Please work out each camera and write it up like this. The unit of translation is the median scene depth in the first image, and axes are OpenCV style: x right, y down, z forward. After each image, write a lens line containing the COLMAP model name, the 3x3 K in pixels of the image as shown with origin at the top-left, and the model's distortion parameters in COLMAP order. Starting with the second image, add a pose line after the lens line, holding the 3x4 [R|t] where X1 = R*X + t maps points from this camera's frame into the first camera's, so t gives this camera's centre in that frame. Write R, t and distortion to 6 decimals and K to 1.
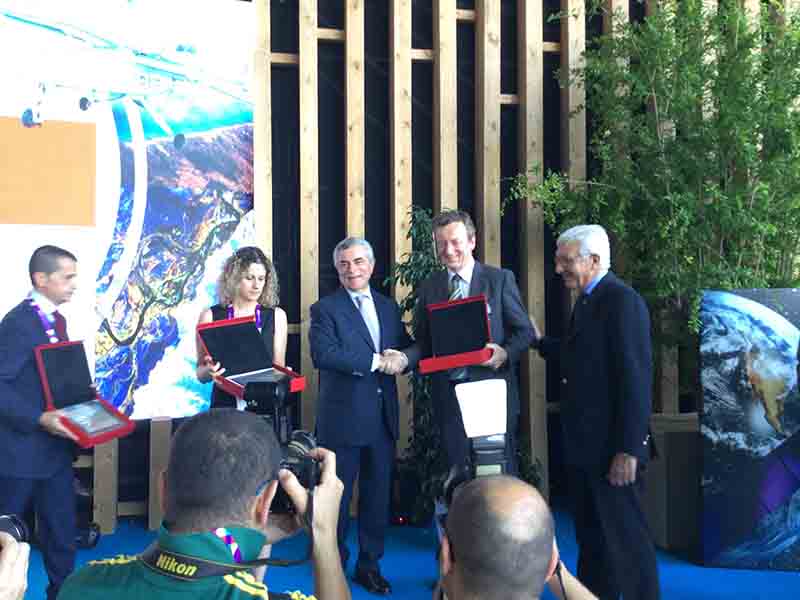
lens RADIAL K [[721.4, 0, 398.3], [0, 721.4, 303.3], [0, 0, 1]] dist [0.021591, -0.010061]
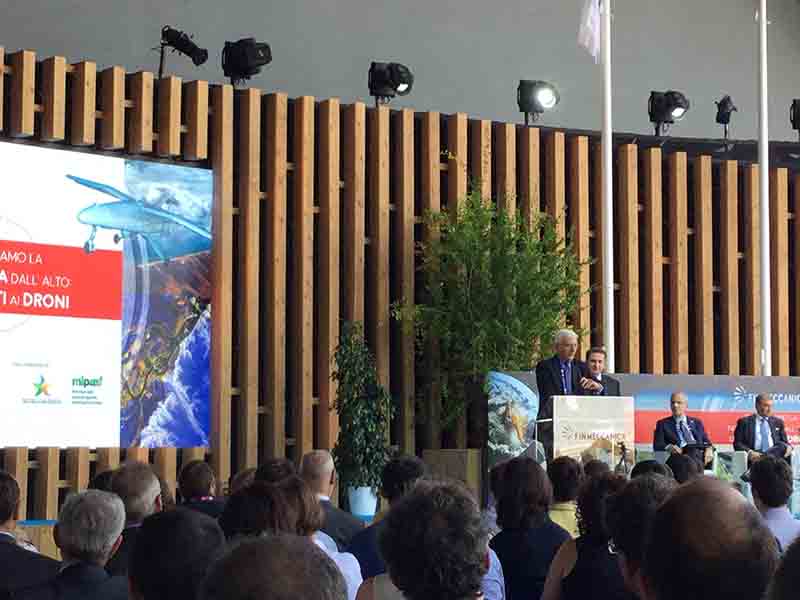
lens RADIAL K [[1758.0, 0, 400.1], [0, 1758.0, 299.5], [0, 0, 1]] dist [-0.031247, 0.000000]
pose [[0.922509, 0.038310, 0.384069, -1.272369], [-0.016210, 0.998030, -0.060615, 0.062819], [-0.385634, 0.049692, 0.921313, -2.561910]]
